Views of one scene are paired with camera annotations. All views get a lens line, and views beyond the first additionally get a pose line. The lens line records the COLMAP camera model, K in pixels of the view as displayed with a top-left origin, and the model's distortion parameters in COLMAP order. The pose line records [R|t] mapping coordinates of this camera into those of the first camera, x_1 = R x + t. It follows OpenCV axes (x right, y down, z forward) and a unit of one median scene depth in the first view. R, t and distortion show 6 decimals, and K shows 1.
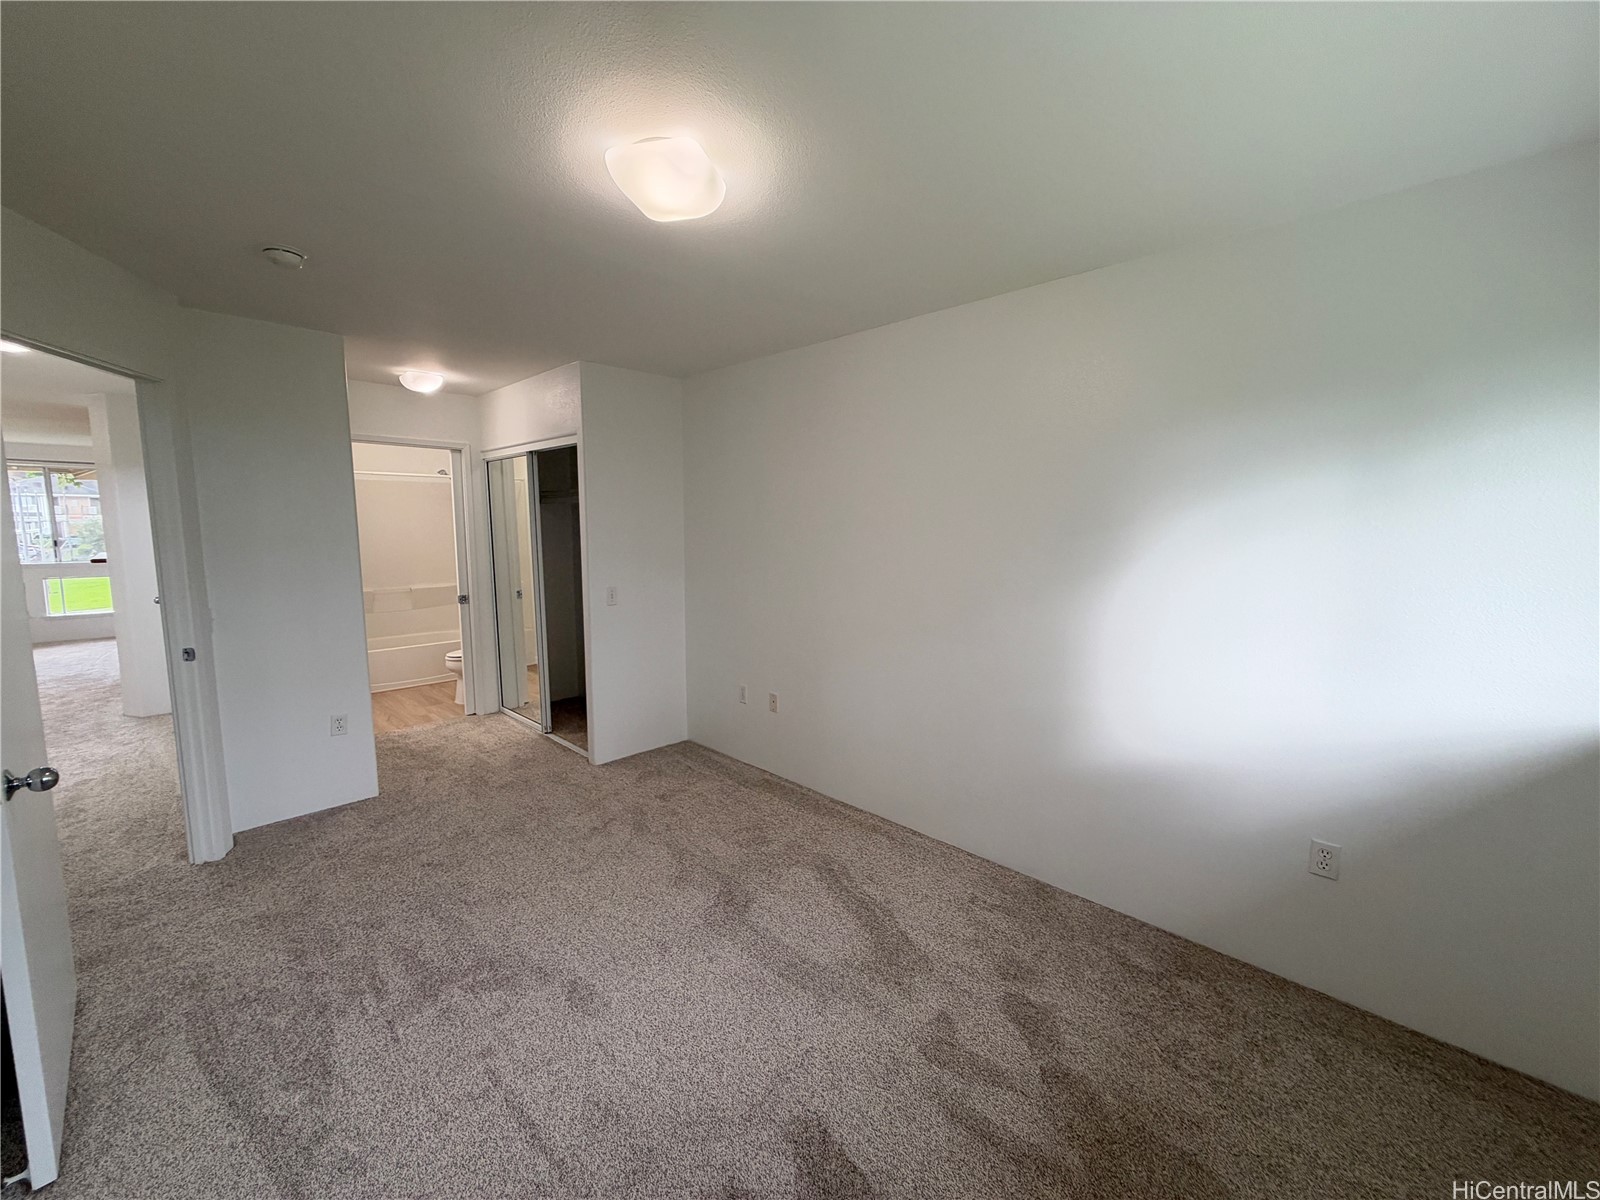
lens RADIAL K [[635.3, 0, 797.1], [0, 635.3, 597.7], [0, 0, 1]] dist [-0.000091, 0.000029]
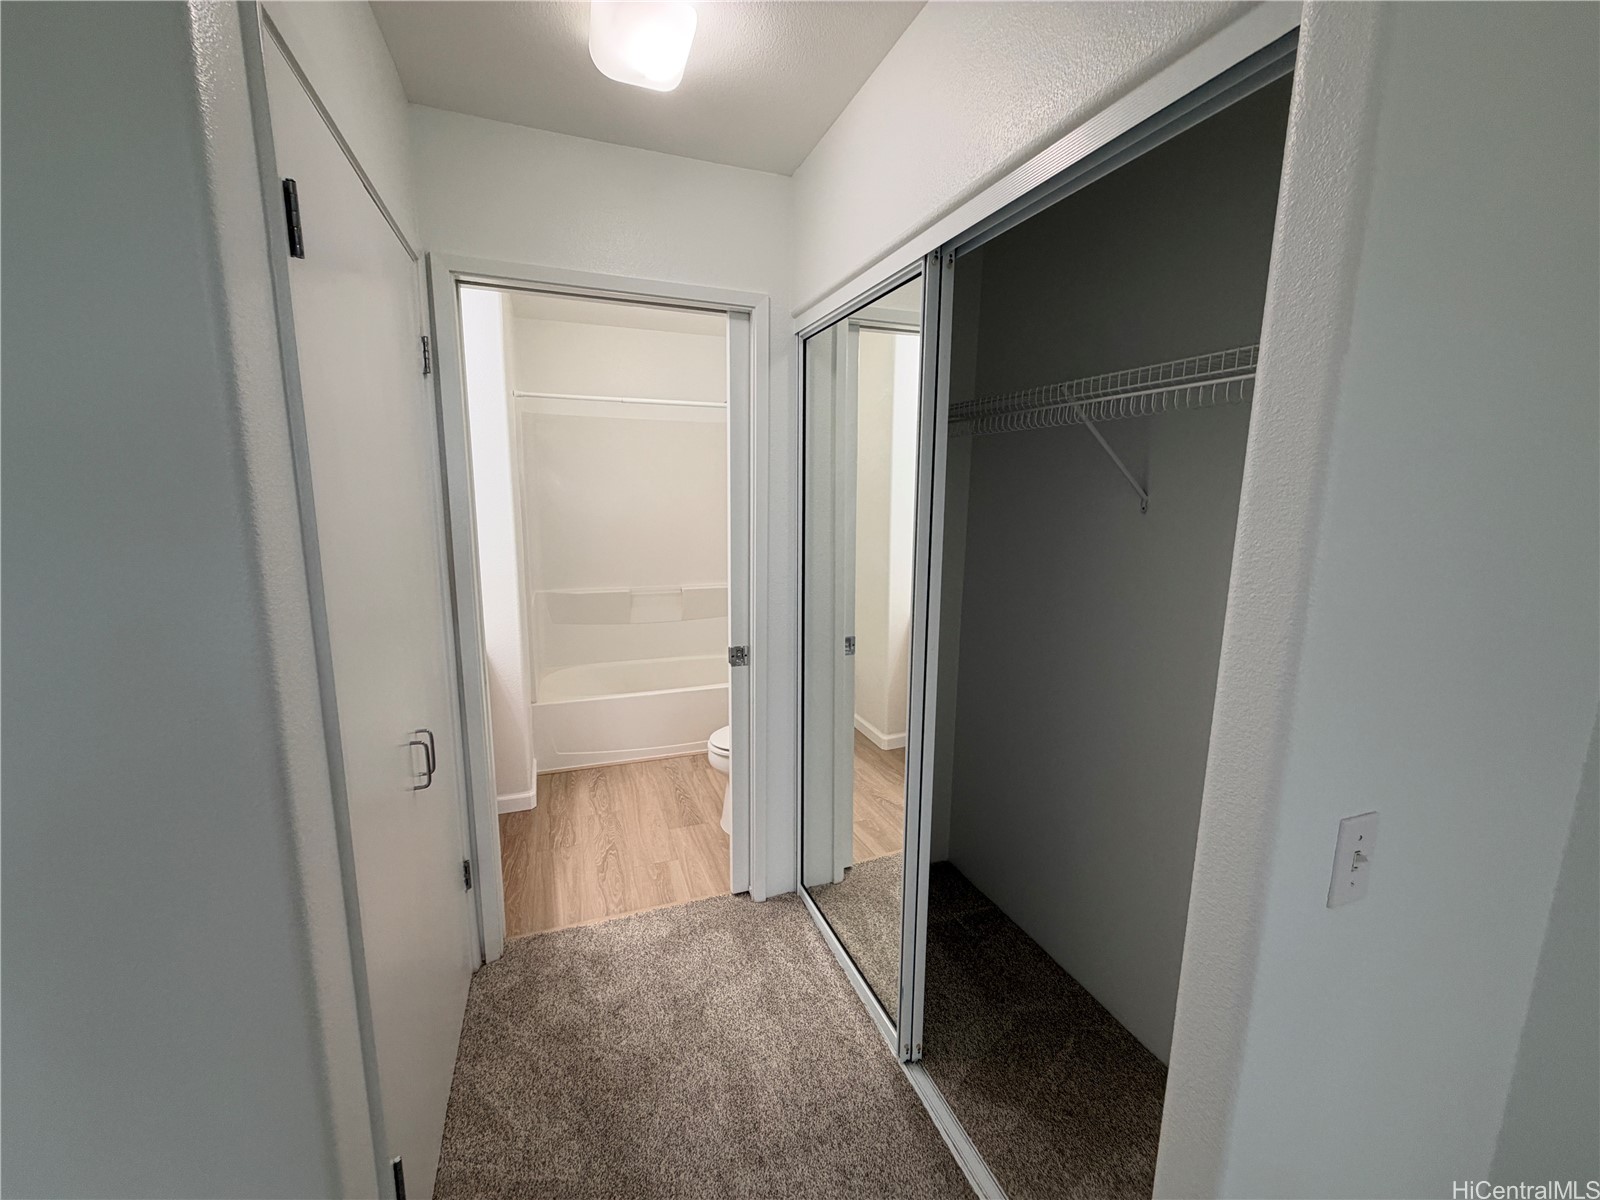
lens RADIAL K [[635.3, 0, 797.1], [0, 635.3, 597.7], [0, 0, 1]] dist [-0.000091, 0.000029]
pose [[0.904473, 0.080133, -0.418937, -0.306667], [-0.059678, 0.996307, 0.061728, -0.069964], [0.422336, -0.030831, 0.905915, 0.620588]]
